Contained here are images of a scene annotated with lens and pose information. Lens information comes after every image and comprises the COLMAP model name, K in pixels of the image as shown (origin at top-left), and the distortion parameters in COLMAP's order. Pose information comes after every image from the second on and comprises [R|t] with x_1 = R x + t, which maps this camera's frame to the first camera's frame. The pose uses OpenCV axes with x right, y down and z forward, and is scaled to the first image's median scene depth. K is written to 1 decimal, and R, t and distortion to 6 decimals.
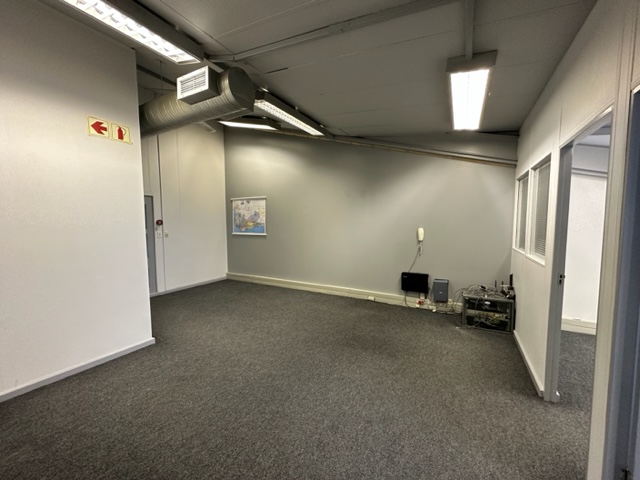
lens RADIAL K [[255.9, 0, 320.7], [0, 255.9, 237.2], [0, 0, 1]] dist [-0.000393, 0.000273]
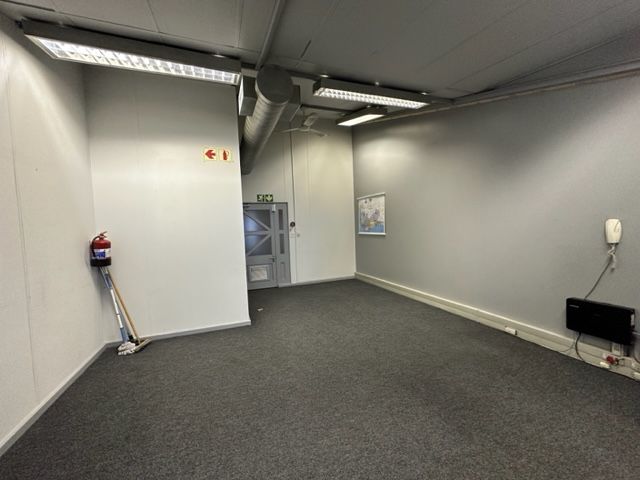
lens RADIAL K [[255.9, 0, 320.7], [0, 255.9, 237.2], [0, 0, 1]] dist [-0.000393, 0.000273]
pose [[0.768061, 0.001385, -0.640375, 0.255293], [-0.002758, 0.999996, -0.001145, 0.003509], [0.640371, 0.002646, 0.768062, 0.200427]]
